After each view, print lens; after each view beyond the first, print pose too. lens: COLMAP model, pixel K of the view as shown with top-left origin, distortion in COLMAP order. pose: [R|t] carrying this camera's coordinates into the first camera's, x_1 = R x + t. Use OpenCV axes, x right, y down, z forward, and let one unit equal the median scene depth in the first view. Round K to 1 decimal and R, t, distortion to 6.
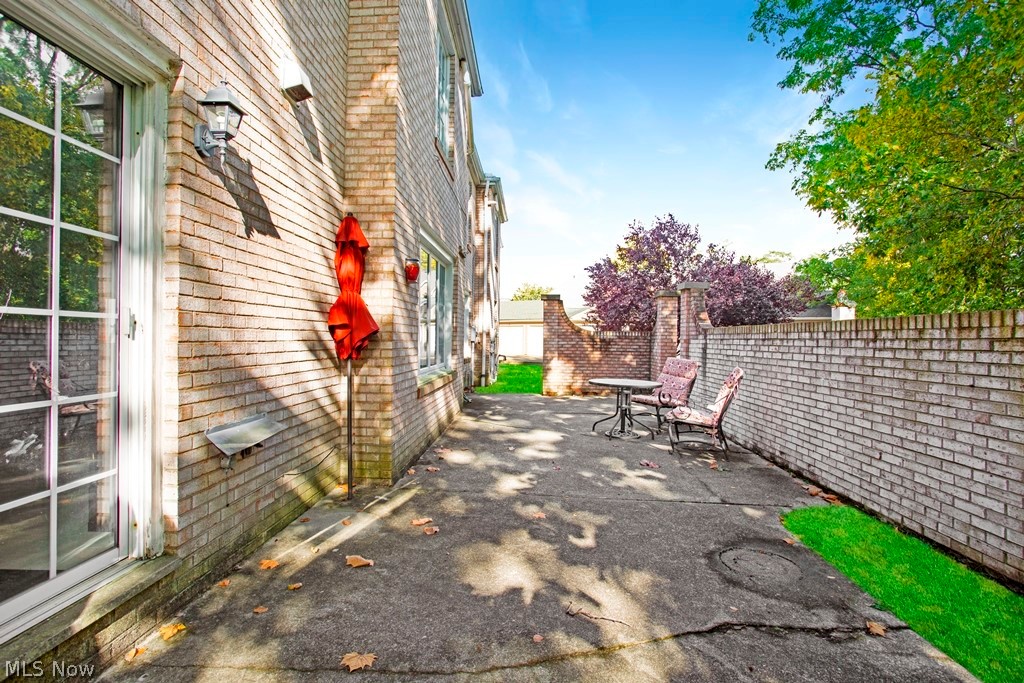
lens RADIAL K [[517.4, 0, 515.3], [0, 517.4, 337.8], [0, 0, 1]] dist [-0.066951, 0.032079]
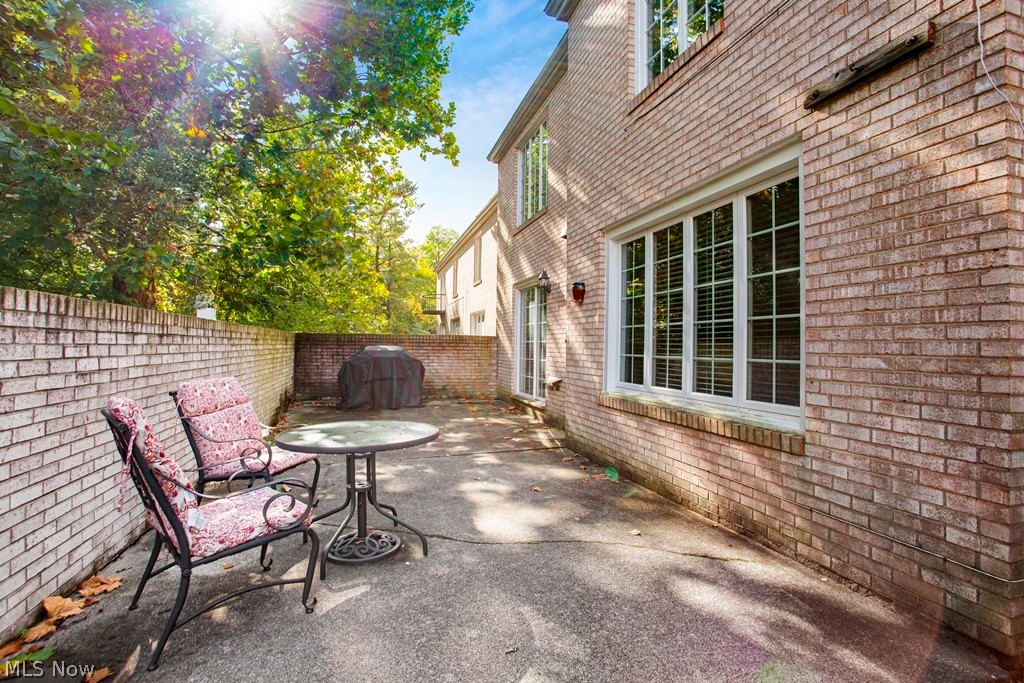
lens RADIAL K [[517.4, 0, 515.3], [0, 517.4, 337.8], [0, 0, 1]] dist [-0.066951, 0.032079]
pose [[-0.953597, -0.050616, -0.296800, 0.258555], [-0.044439, 0.998633, -0.027527, 0.004477], [0.297787, -0.013060, -0.954543, 1.736459]]
